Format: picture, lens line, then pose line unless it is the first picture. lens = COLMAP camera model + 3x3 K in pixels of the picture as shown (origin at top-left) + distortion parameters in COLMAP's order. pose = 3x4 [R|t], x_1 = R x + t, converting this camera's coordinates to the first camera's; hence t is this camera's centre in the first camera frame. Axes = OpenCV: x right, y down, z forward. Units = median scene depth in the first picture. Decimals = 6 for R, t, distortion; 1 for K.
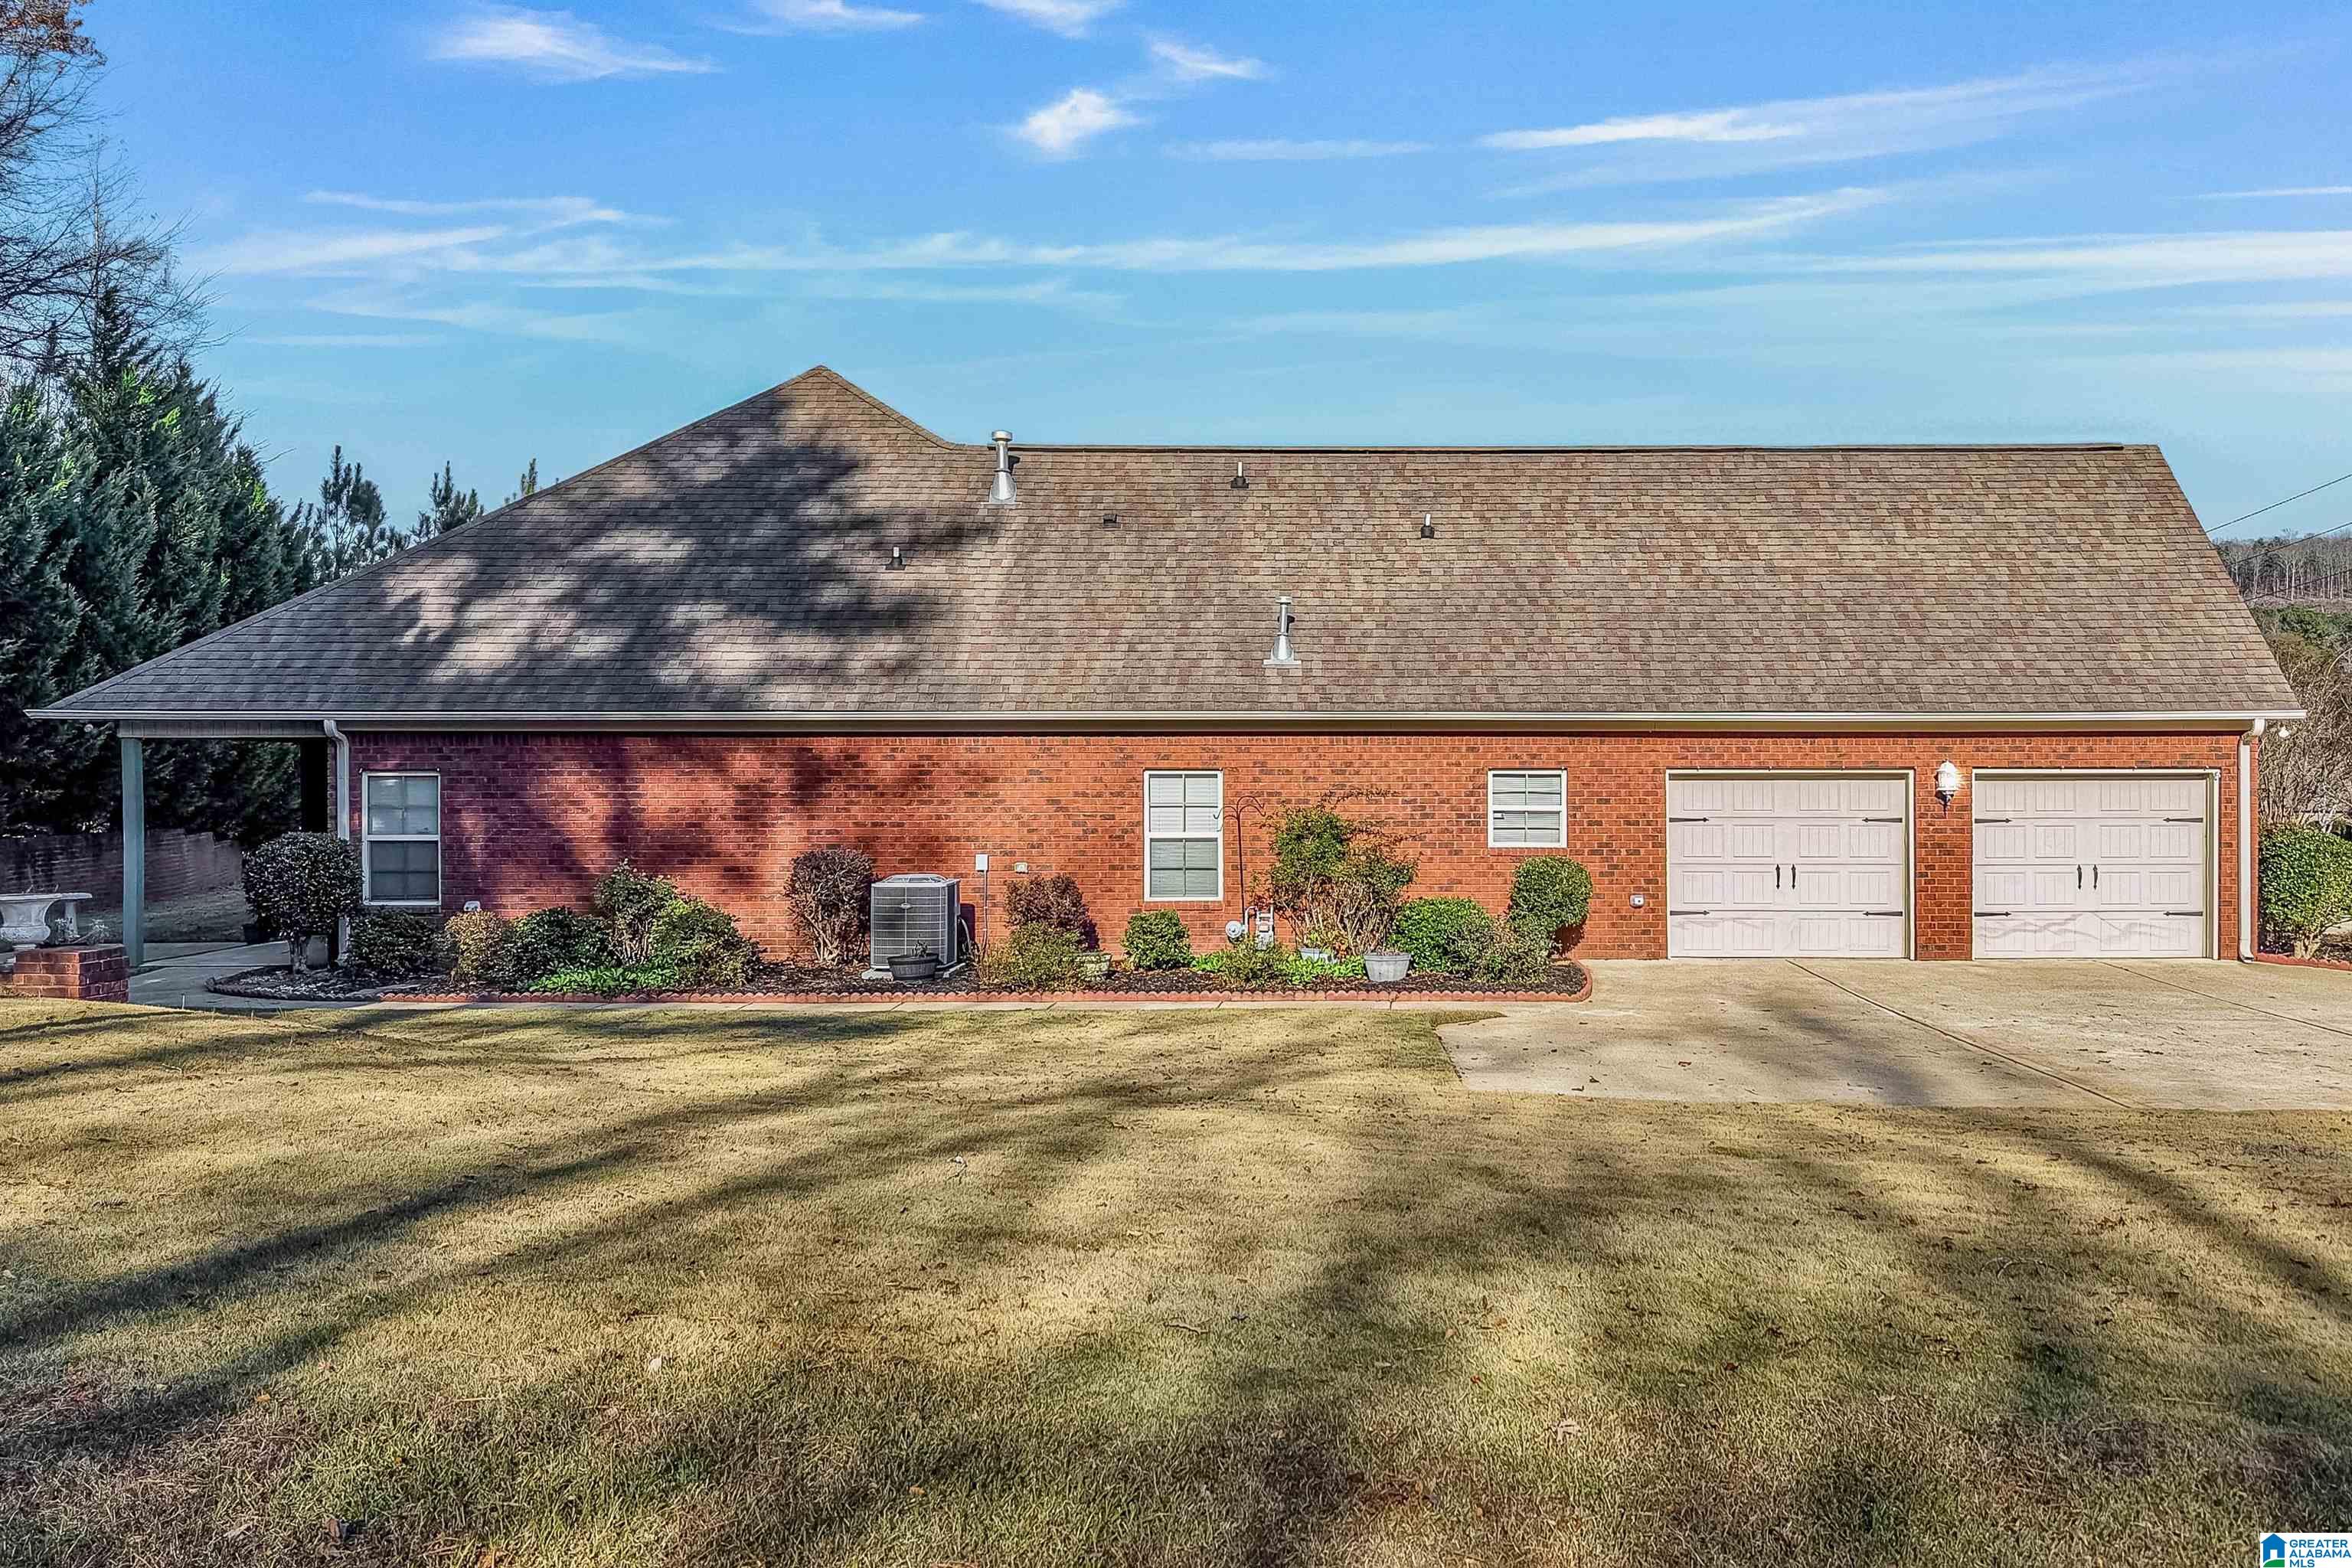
lens RADIAL K [[1832.8, 0, 1205.5], [0, 1832.8, 761.6], [0, 0, 1]] dist [0.057503, -0.070366]
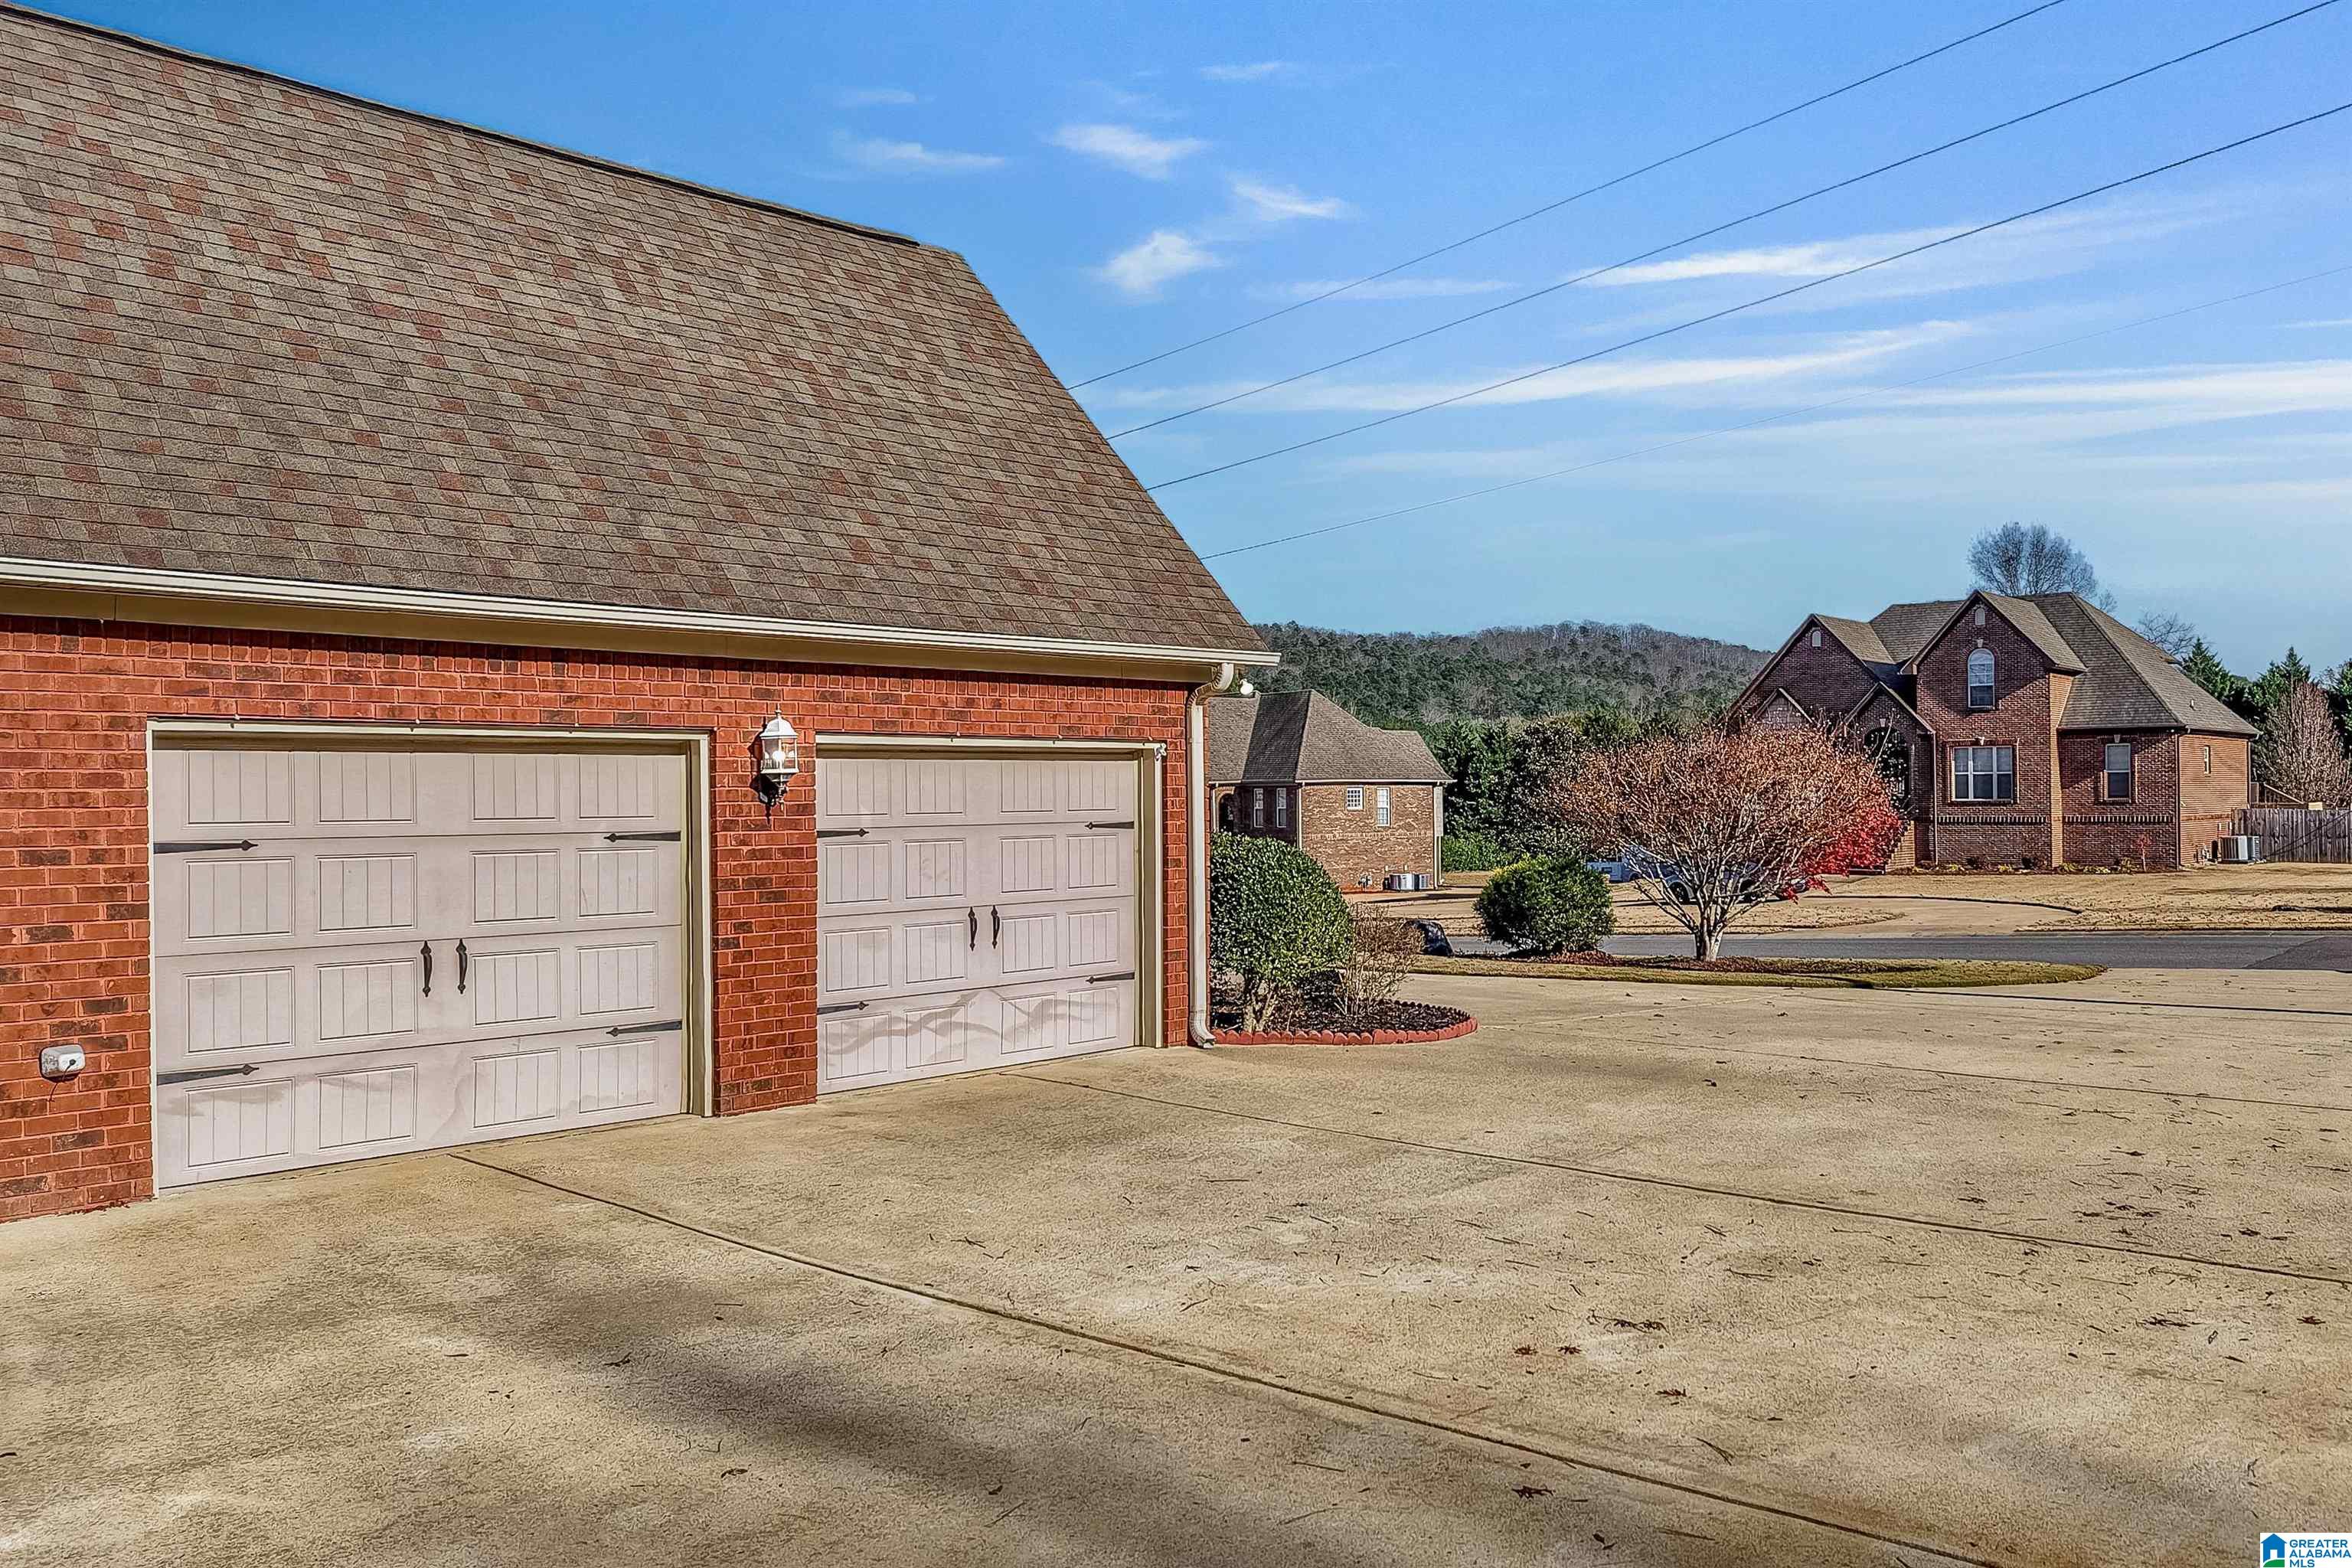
lens RADIAL K [[1982.2, 0, 1631.5], [0, 1982.2, 783.0], [0, 0, 1]] dist [-0.040780, 0.008343]
pose [[0.540777, 0.000731, 0.841166, 0.071728], [0.002101, 0.999995, -0.002220, 0.019322], [-0.841164, 0.002968, 0.540773, 0.500961]]
